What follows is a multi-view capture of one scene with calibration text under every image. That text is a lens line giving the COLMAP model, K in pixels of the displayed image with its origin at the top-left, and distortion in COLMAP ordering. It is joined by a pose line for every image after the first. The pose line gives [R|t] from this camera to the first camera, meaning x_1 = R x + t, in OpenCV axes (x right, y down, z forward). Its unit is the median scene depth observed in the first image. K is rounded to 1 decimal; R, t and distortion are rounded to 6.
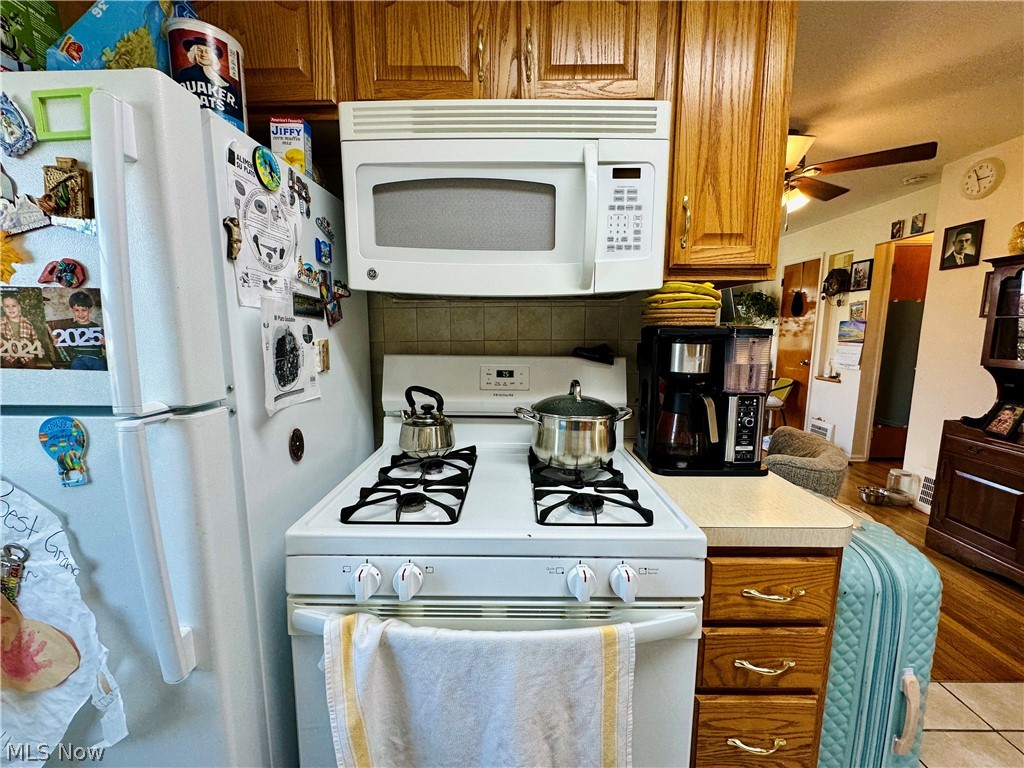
lens RADIAL K [[406.7, 0, 511.2], [0, 406.7, 383.5], [0, 0, 1]] dist [-0.006410, 0.001324]
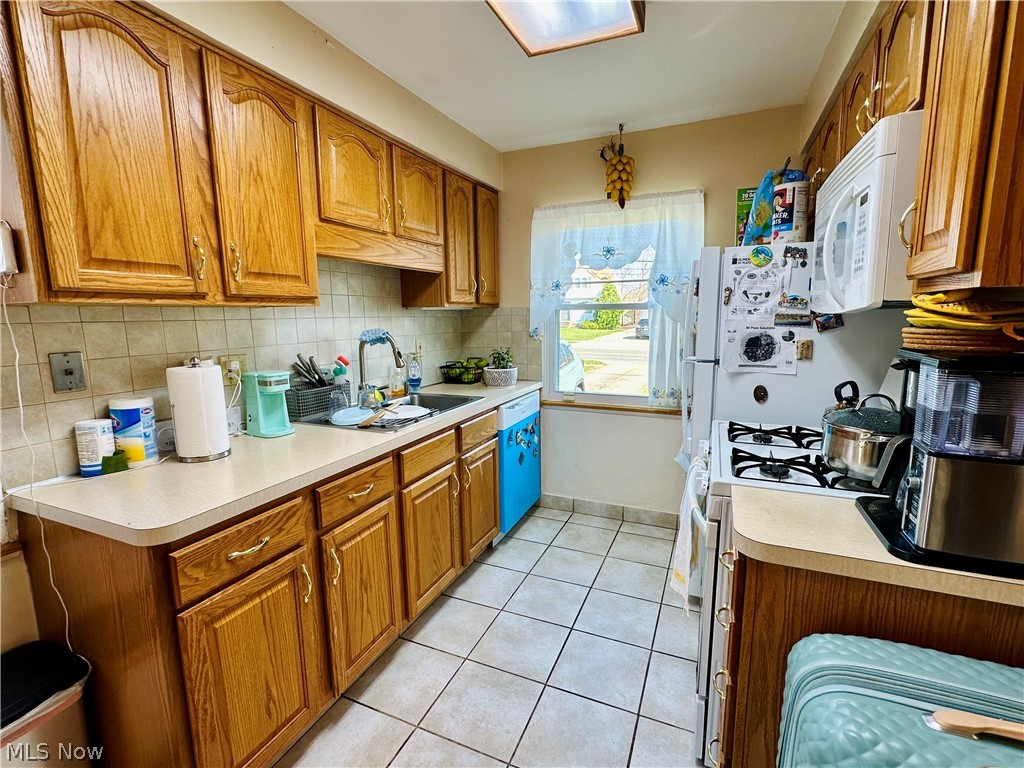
lens RADIAL K [[471.3, 0, 512.5], [0, 471.3, 385.3], [0, 0, 1]] dist [-0.004209, 0.001485]
pose [[-0.382706, 0.142472, -0.912819, 1.919312], [-0.115690, 0.972870, 0.200348, -0.194796], [0.916598, 0.182278, -0.355841, 0.714172]]
